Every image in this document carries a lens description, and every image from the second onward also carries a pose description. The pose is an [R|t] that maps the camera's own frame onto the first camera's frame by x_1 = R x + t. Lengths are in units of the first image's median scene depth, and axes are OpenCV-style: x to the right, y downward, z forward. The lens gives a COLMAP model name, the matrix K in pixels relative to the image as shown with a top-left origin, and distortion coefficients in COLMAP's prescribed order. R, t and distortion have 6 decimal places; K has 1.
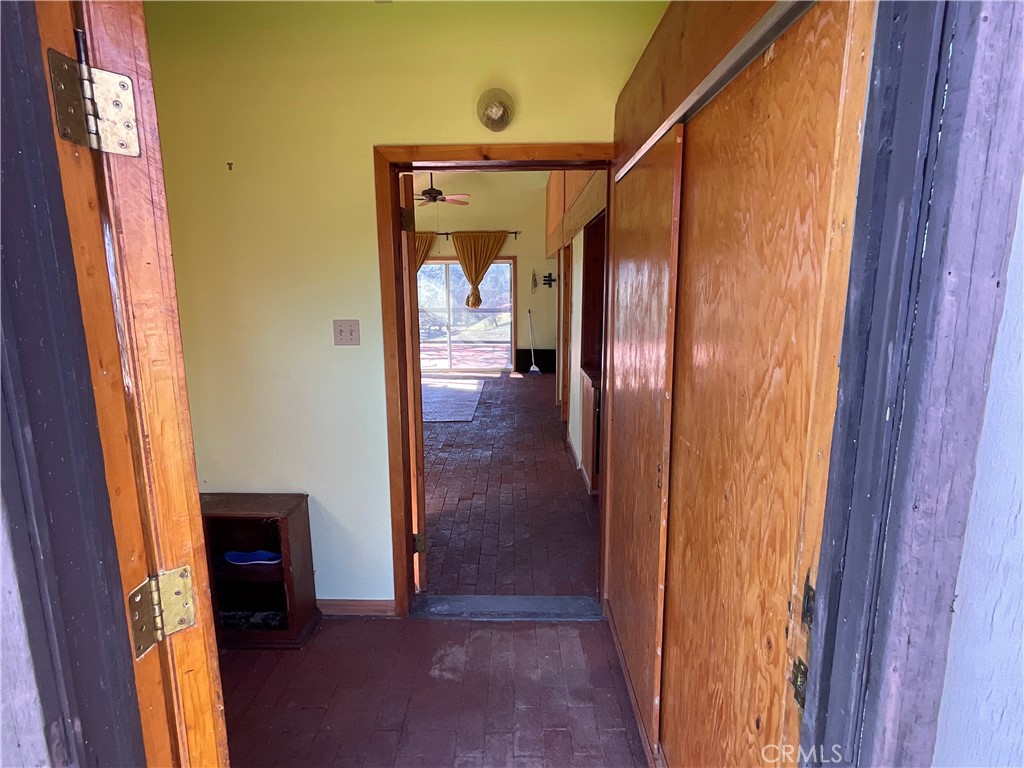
lens RADIAL K [[542.6, 0, 510.6], [0, 542.6, 381.2], [0, 0, 1]] dist [-0.003545, -0.000351]
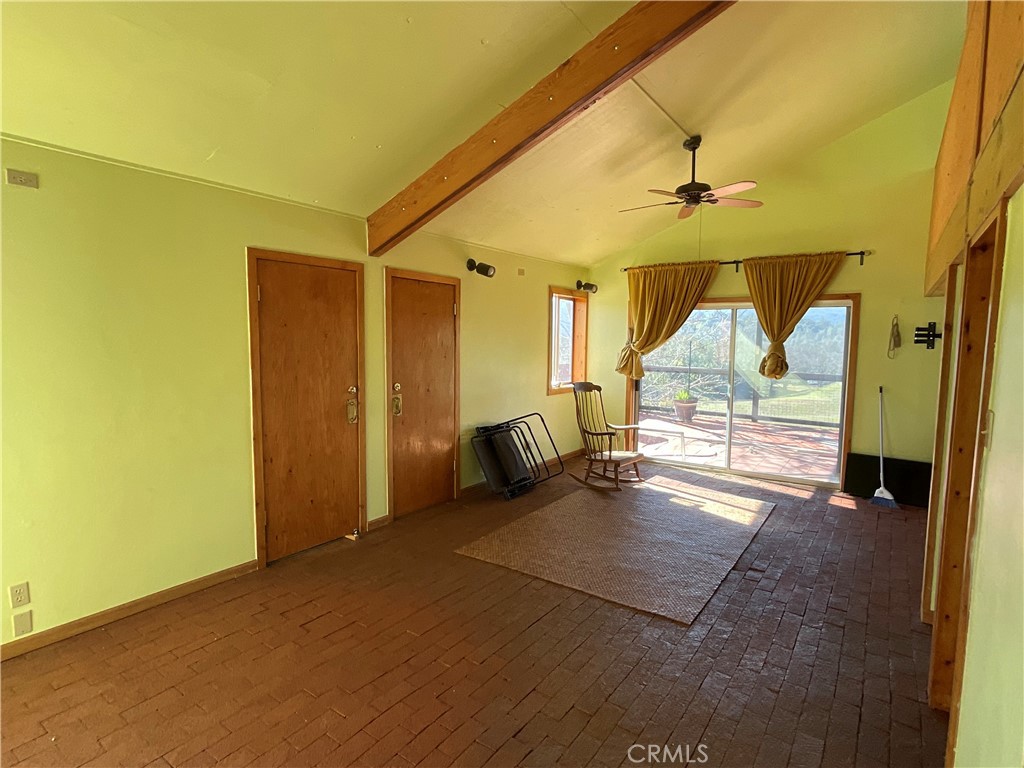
lens RADIAL K [[542.6, 0, 513.0], [0, 542.6, 383.0], [0, 0, 1]] dist [-0.003545, -0.000351]
pose [[0.826775, 0.065158, -0.558747, 0.033359], [-0.116304, 0.991608, -0.056458, -0.060322], [0.550379, 0.111663, 0.827414, 0.330541]]
